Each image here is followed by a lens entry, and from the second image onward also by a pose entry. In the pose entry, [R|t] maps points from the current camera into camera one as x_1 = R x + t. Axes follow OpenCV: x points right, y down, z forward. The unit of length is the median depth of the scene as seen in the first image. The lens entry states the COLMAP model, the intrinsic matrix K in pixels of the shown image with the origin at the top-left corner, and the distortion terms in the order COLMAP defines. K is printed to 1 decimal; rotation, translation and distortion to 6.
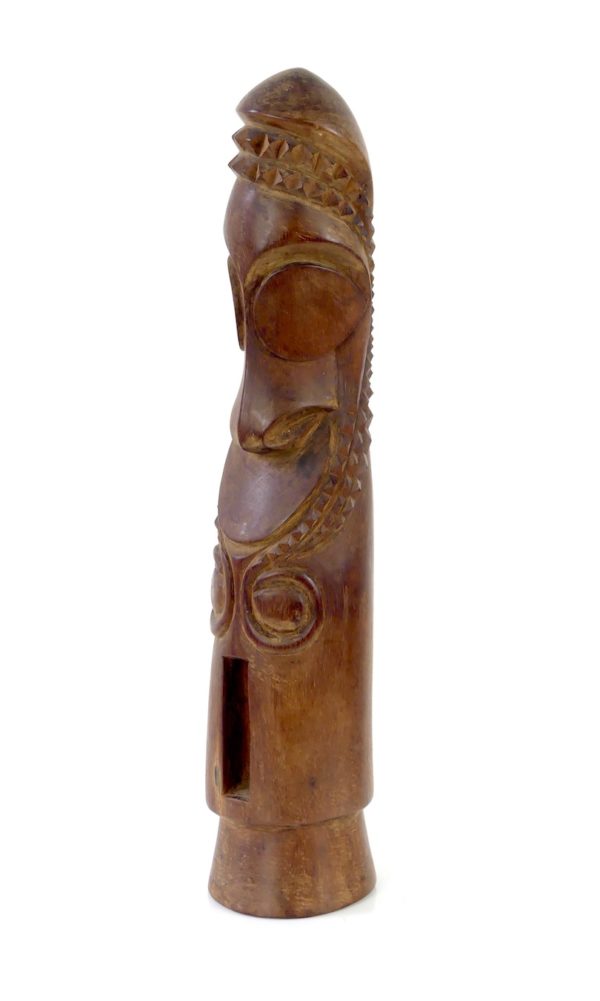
lens RADIAL K [[3472.4, 0, 299.4], [0, 3472.4, 501.7], [0, 0, 1]] dist [0.263420, 0.000000]
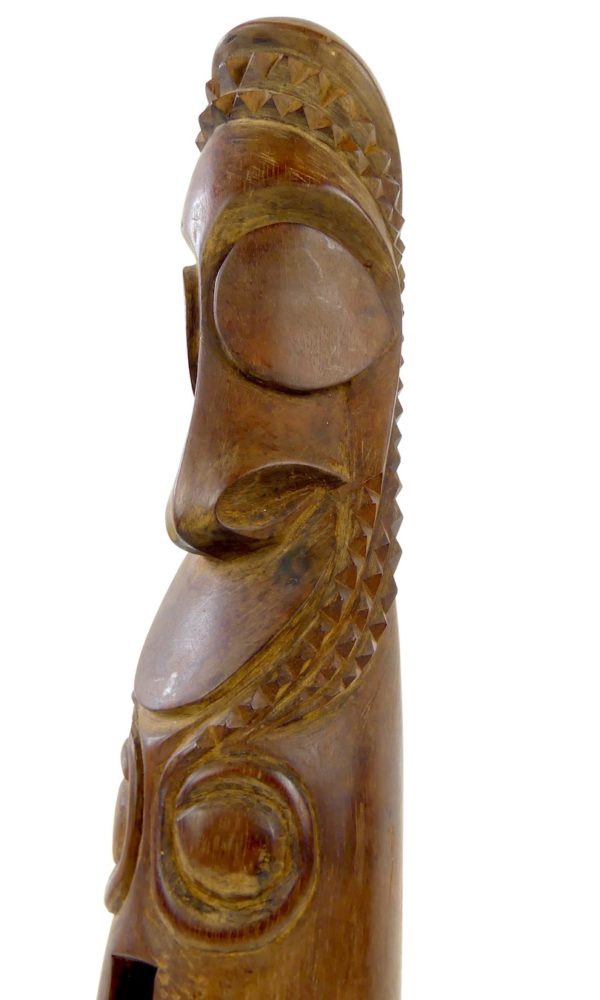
lens RADIAL K [[843.9, 0, 344.8], [0, 843.9, 500.6], [0, 0, 1]] dist [-0.008752, 0.018771]
pose [[0.997785, 0.036722, 0.055461, 0.002404], [-0.008906, 0.900042, -0.435712, 0.038633], [-0.065917, 0.434253, 0.898376, 0.871930]]
